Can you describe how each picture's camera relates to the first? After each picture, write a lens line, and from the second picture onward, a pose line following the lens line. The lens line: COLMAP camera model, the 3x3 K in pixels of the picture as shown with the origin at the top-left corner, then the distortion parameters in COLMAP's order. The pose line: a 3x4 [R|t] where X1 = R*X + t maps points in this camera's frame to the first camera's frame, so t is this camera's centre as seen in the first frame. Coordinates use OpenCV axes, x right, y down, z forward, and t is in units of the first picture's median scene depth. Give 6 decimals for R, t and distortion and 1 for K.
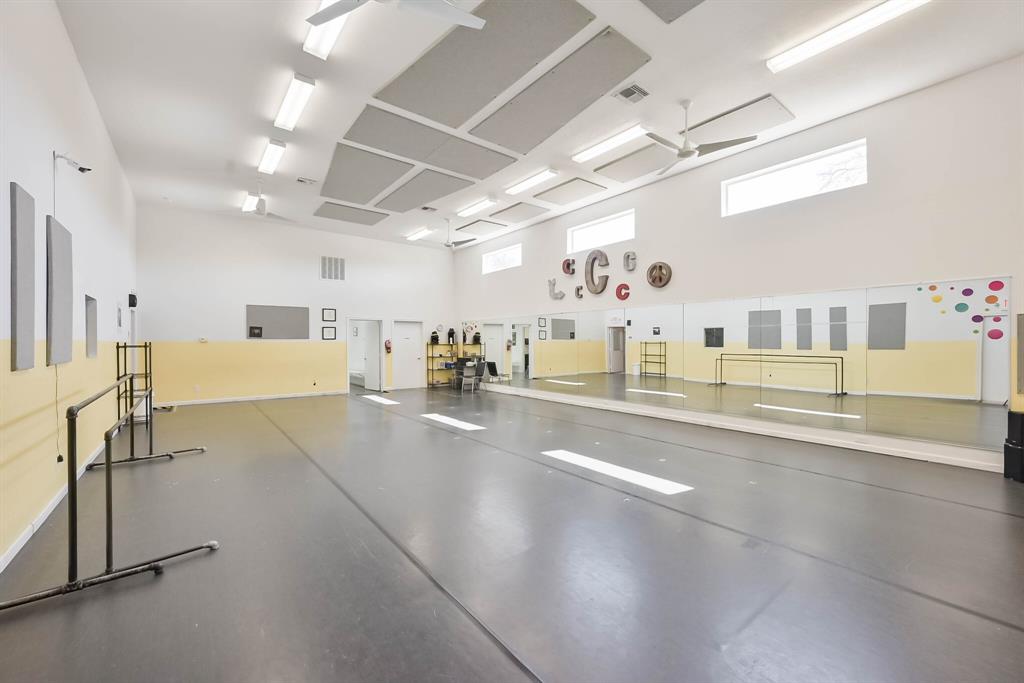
lens RADIAL K [[410.7, 0, 510.7], [0, 410.7, 344.4], [0, 0, 1]] dist [-0.000250, 0.000022]
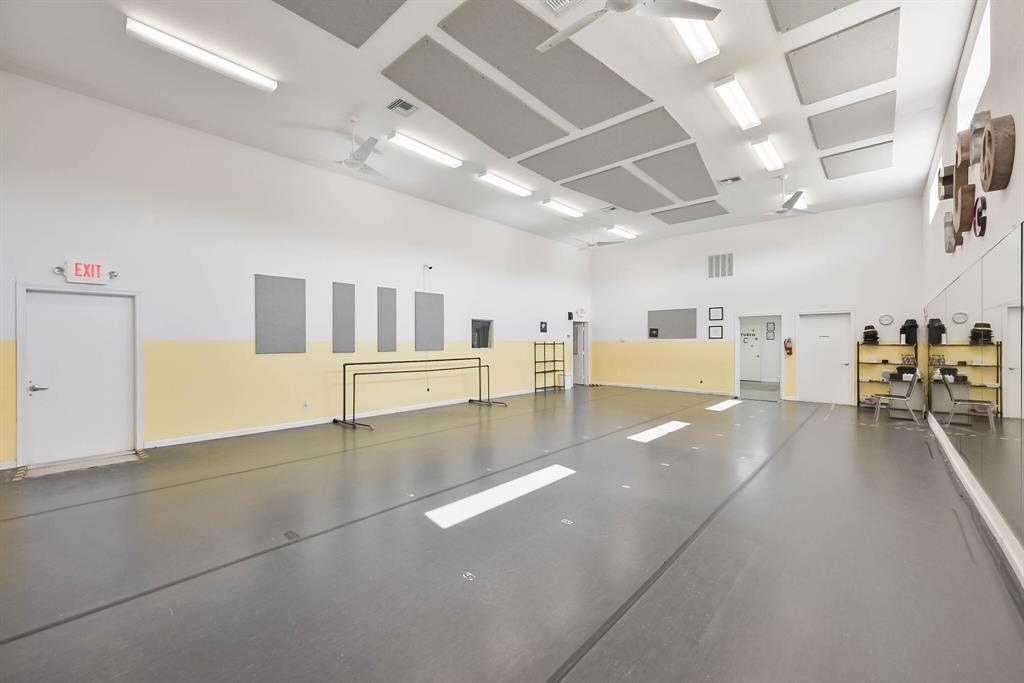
lens RADIAL K [[408.8, 0, 512.5], [0, 408.8, 342.9], [0, 0, 1]] dist [-0.033638, -0.000024]
pose [[0.154503, 0.003176, -0.987987, 0.455307], [-0.004135, 0.999988, 0.002568, -0.002204], [0.987984, 0.003688, 0.154515, 0.376286]]
